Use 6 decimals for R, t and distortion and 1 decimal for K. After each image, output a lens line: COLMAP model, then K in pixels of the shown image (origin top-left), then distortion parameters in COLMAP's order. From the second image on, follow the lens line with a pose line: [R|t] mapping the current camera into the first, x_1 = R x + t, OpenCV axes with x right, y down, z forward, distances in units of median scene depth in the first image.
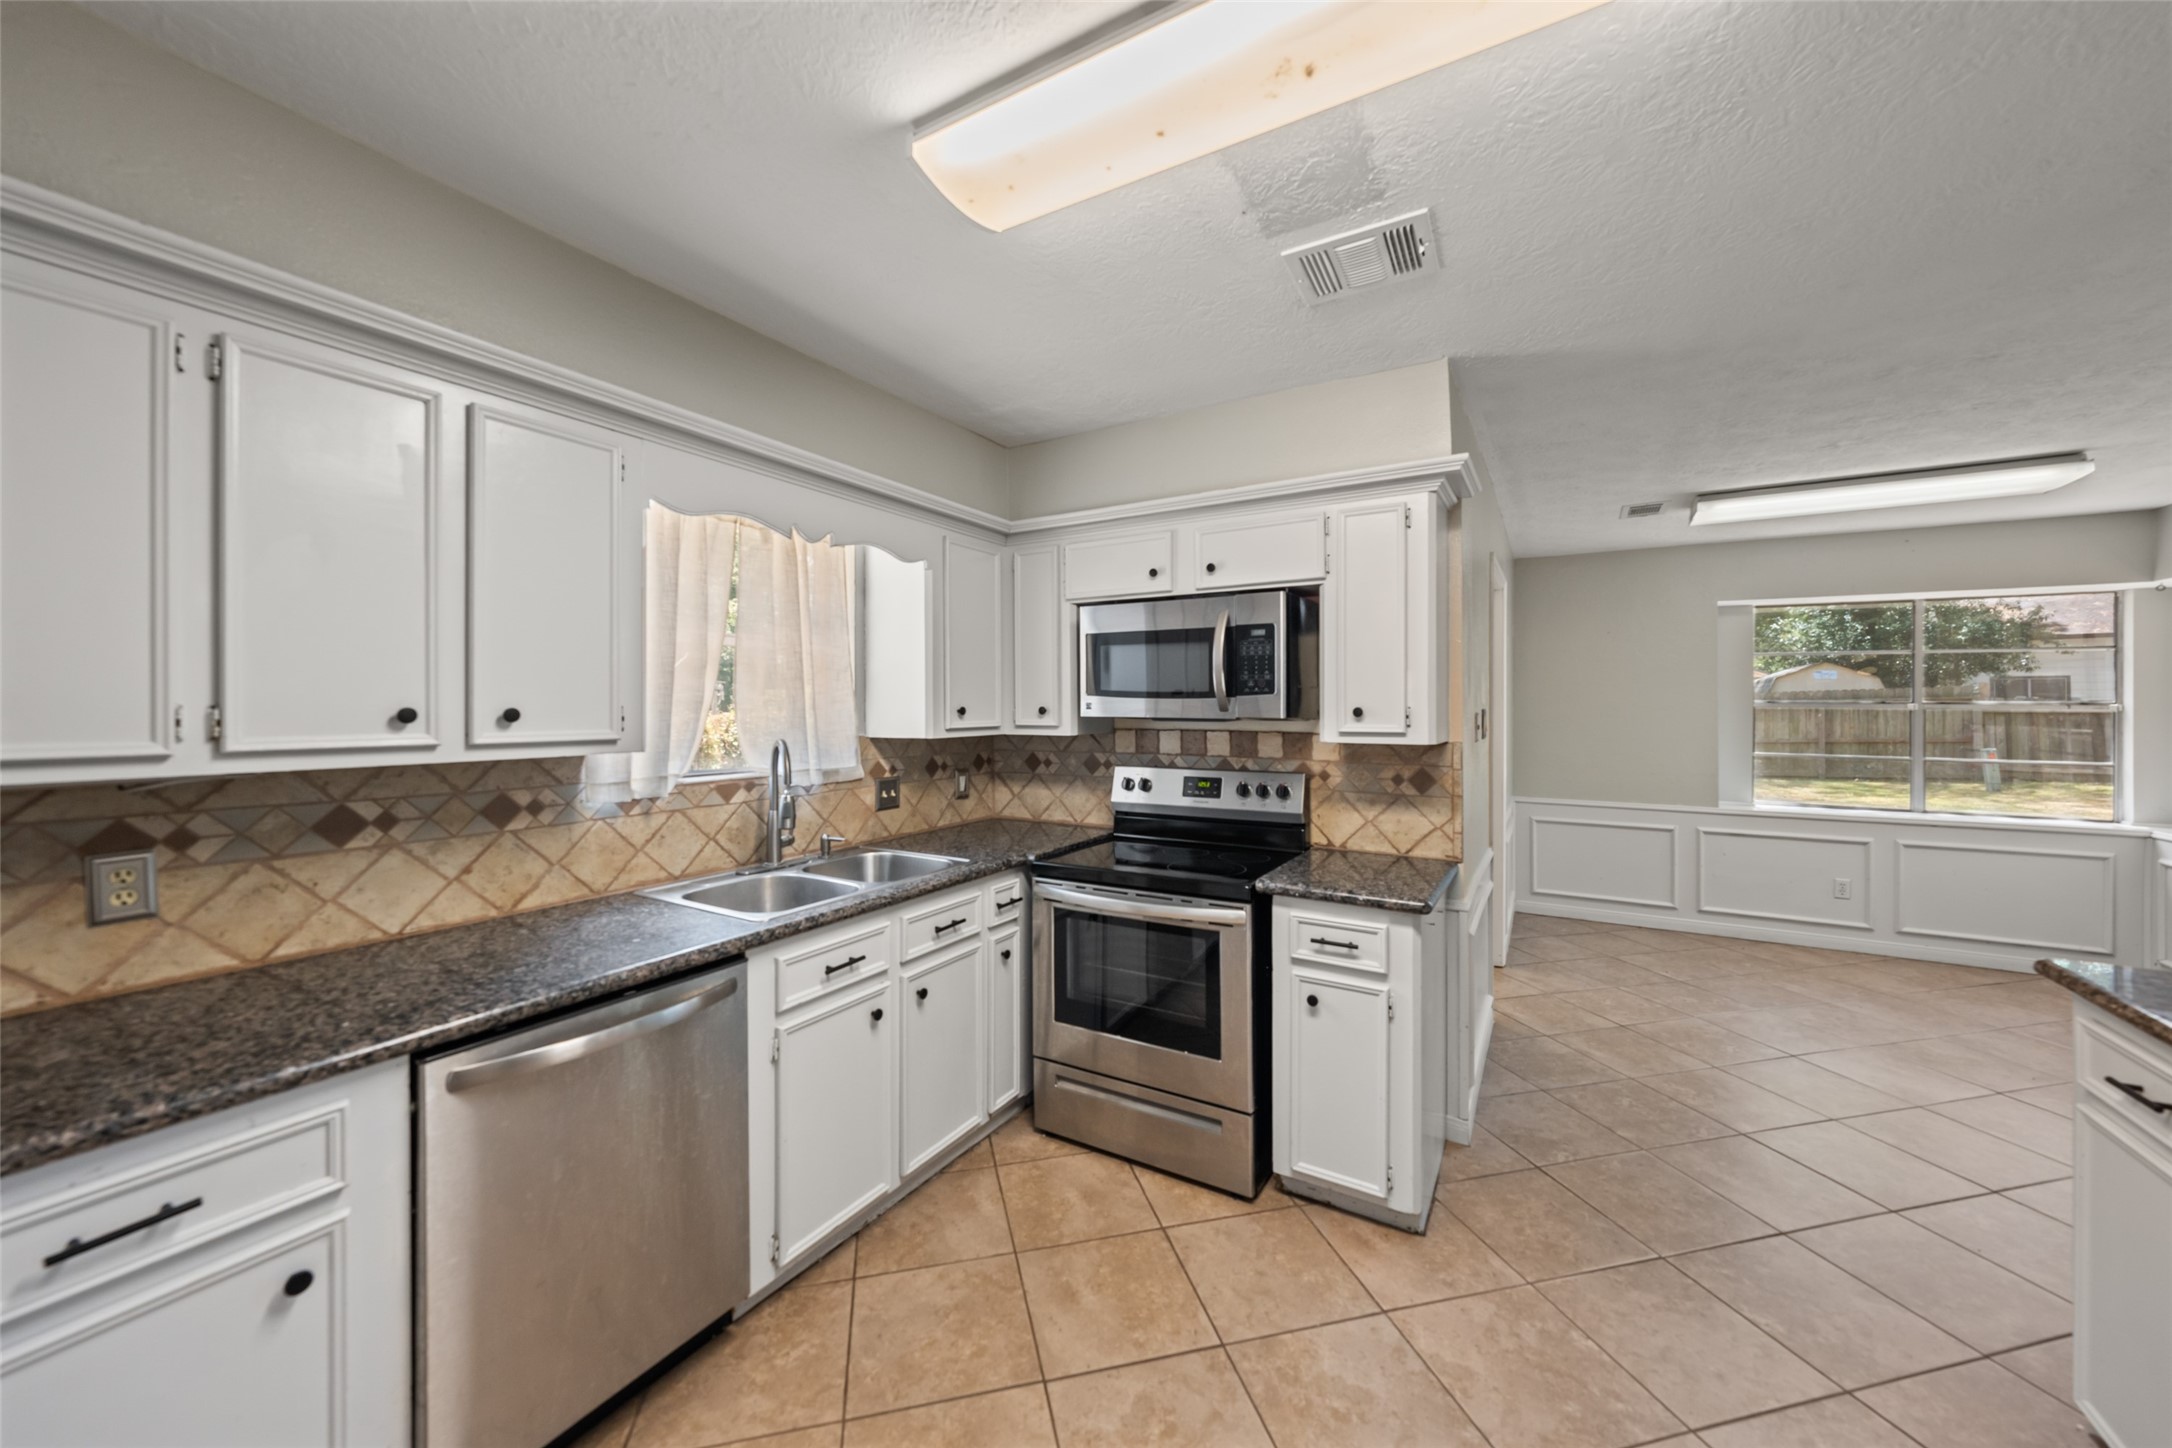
lens RADIAL K [[782.1, 0, 1073.4], [0, 782.1, 705.0], [0, 0, 1]] dist [-0.002063, 0.000092]
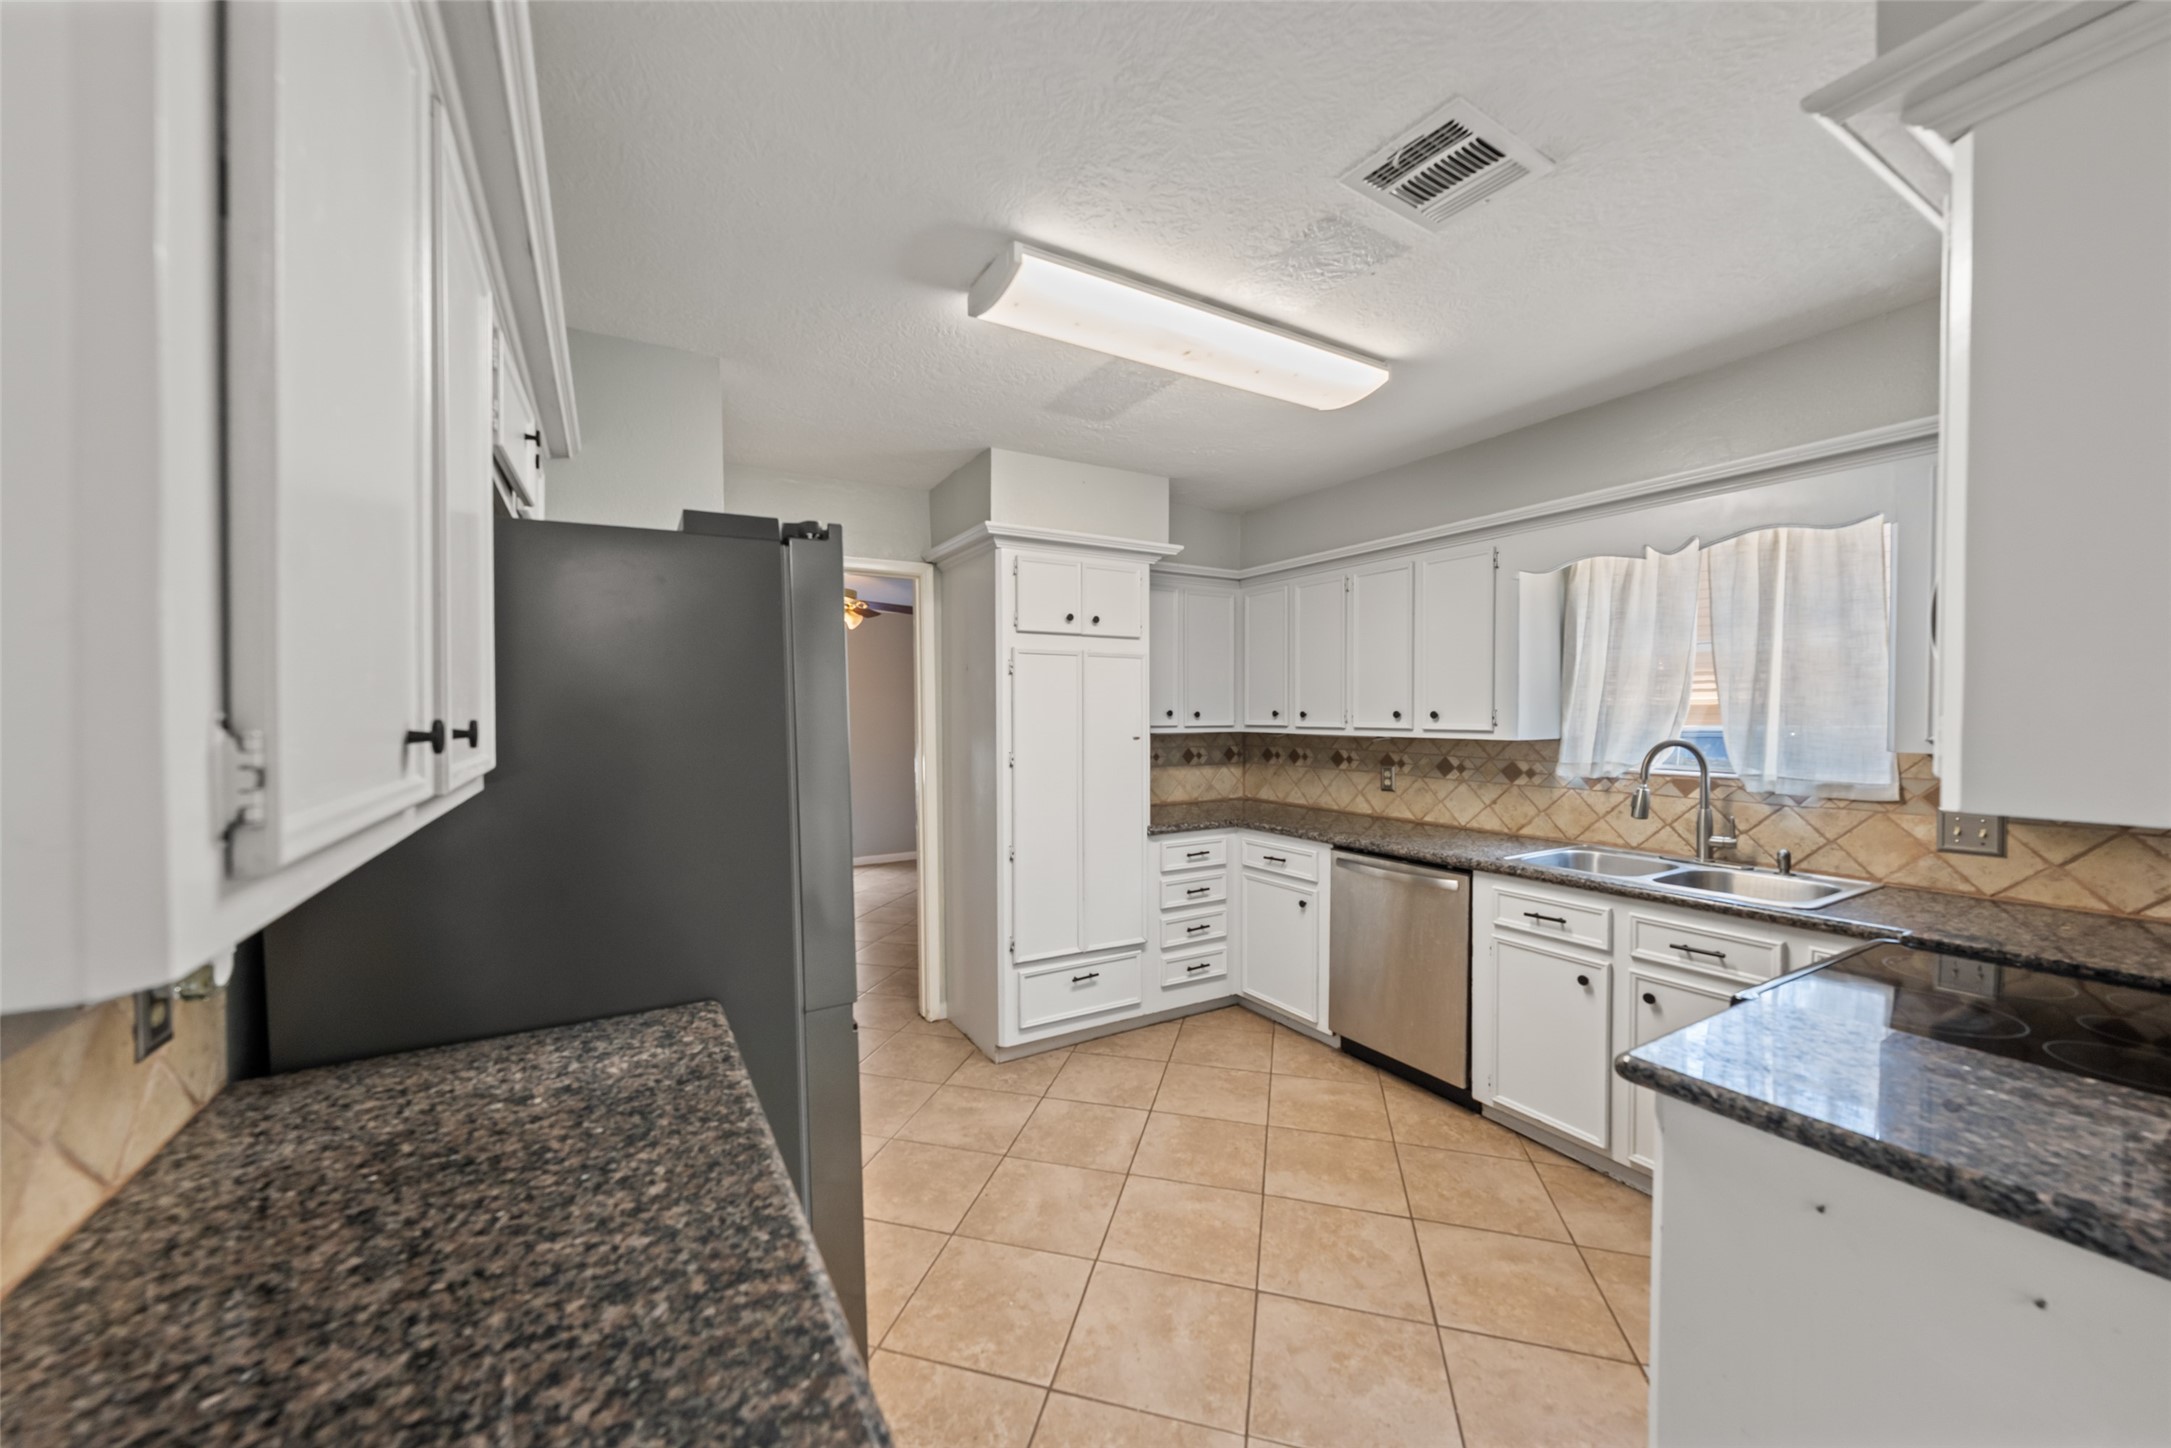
lens RADIAL K [[781.8, 0, 1075.5], [0, 781.8, 725.2], [0, 0, 1]] dist [-0.002063, 0.000092]
pose [[-0.476722, 0.017425, -0.878881, 0.939478], [0.006928, 0.999847, 0.016065, 0.000632], [0.879027, 0.001570, -0.476770, 0.763127]]
